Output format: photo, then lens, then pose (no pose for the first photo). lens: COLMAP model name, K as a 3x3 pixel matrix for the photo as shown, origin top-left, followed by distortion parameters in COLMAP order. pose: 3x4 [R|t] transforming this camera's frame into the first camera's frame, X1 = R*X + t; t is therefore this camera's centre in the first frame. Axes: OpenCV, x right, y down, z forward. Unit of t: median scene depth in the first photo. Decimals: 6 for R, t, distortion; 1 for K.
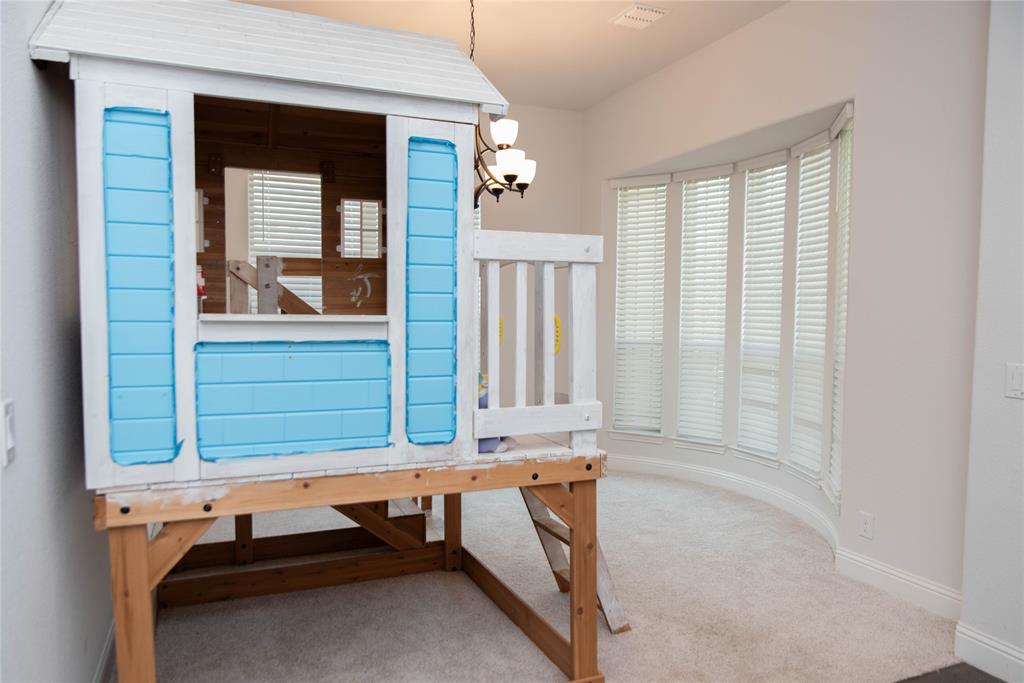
lens RADIAL K [[700.8, 0, 487.9], [0, 700.8, 341.9], [0, 0, 1]] dist [-0.007347, -0.003091]
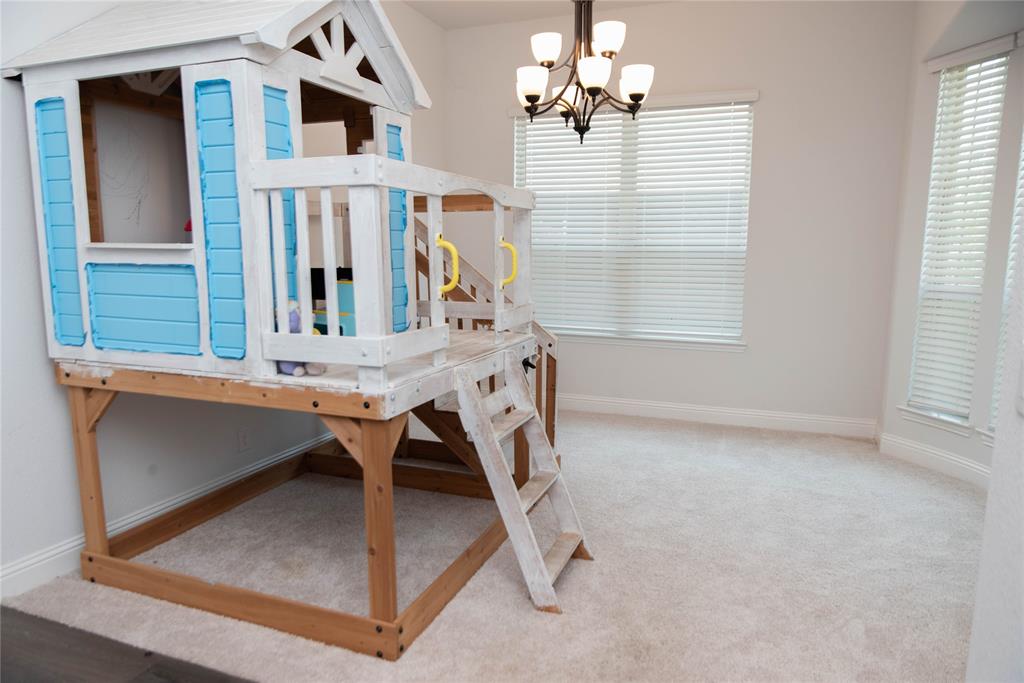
lens RADIAL K [[674.3, 0, 512.0], [0, 674.3, 341.5], [0, 0, 1]] dist [-0.000397, 0.002775]
pose [[0.721009, 0.091391, -0.686873, 0.990914], [-0.031734, 0.994579, 0.099022, -0.003740], [0.692199, -0.049598, 0.720000, 0.531401]]
